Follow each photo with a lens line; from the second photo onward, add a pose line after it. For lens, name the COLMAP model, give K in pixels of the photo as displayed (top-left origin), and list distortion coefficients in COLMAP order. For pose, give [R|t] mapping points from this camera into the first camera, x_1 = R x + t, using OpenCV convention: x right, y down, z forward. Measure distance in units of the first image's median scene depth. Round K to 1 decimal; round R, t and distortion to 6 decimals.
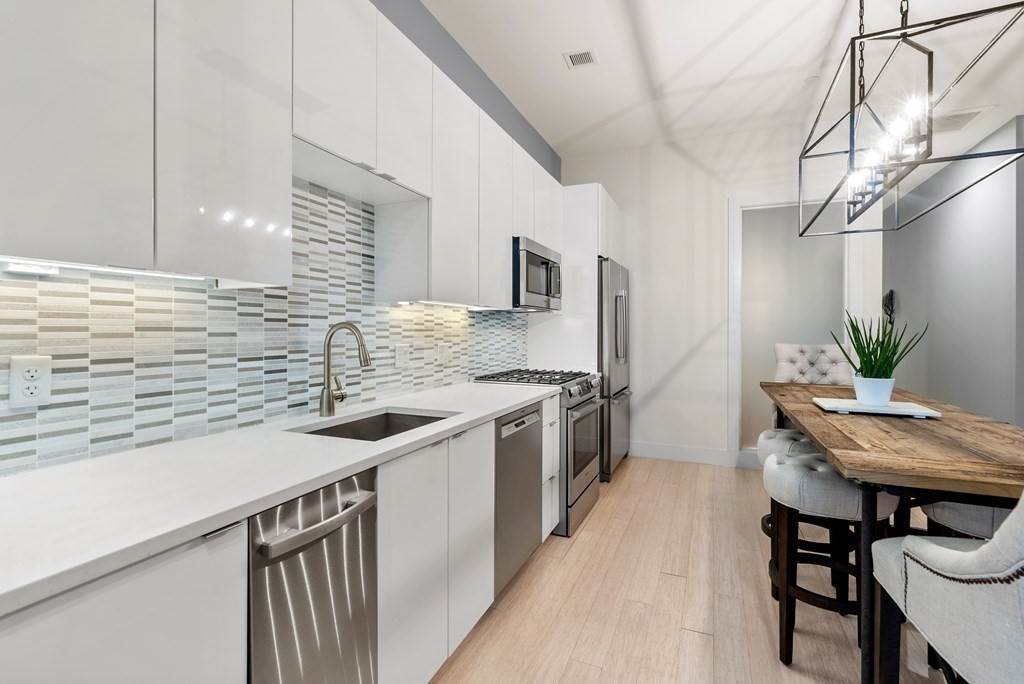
lens RADIAL K [[473.8, 0, 514.7], [0, 473.8, 329.2], [0, 0, 1]] dist [-0.004765, -0.000536]
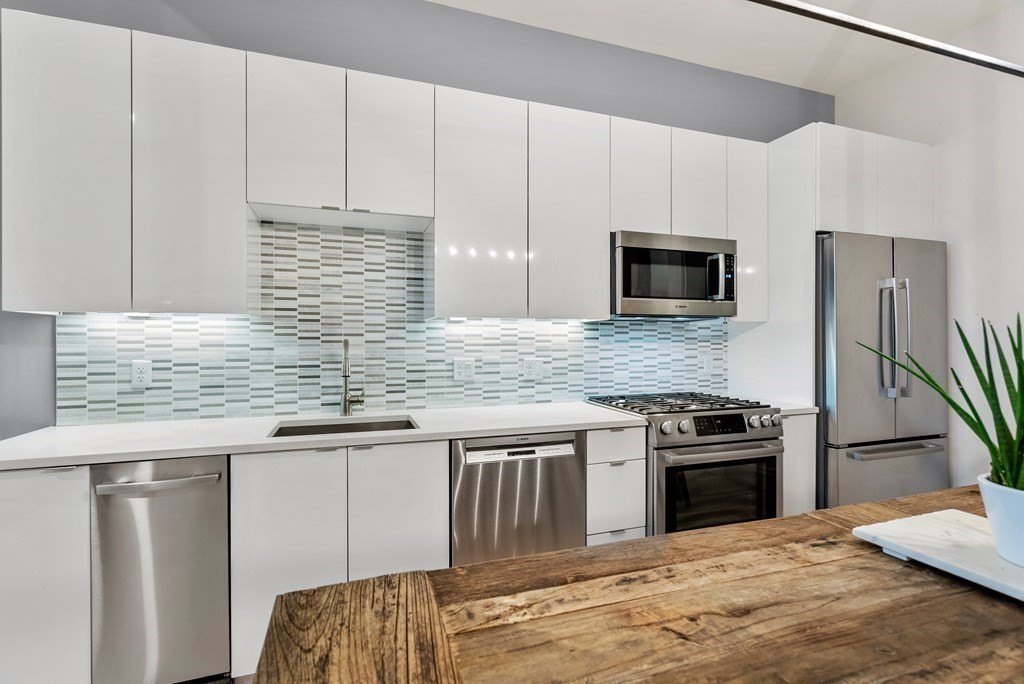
lens RADIAL K [[473.8, 0, 512.8], [0, 473.8, 342.5], [0, 0, 1]] dist [-0.004765, -0.000536]
pose [[0.670724, -0.000963, -0.741706, 0.752522], [0.004937, 0.999983, 0.003166, -0.007407], [0.741690, -0.005785, 0.670718, 0.467953]]
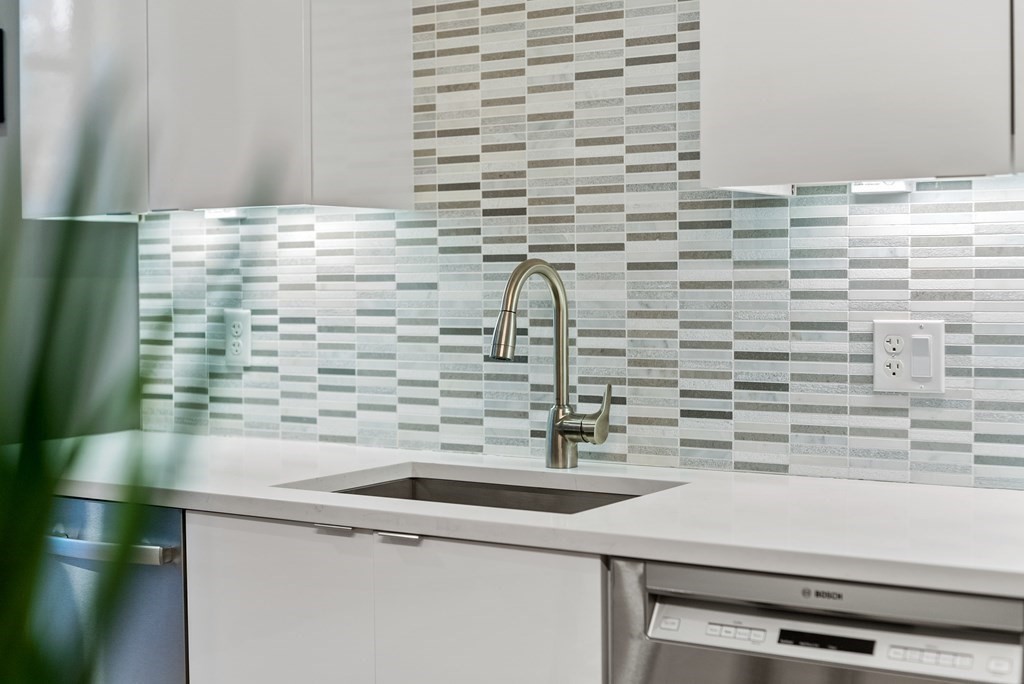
lens RADIAL K [[1529.7, 0, 507.5], [0, 1529.7, 343.7], [0, 0, 1]] dist [-0.088572, 0.000000]
pose [[-0.180555, 0.042585, -0.982643, 0.975221], [0.011725, 0.999084, 0.041143, 0.004483], [0.983495, -0.004093, -0.180889, 1.137910]]
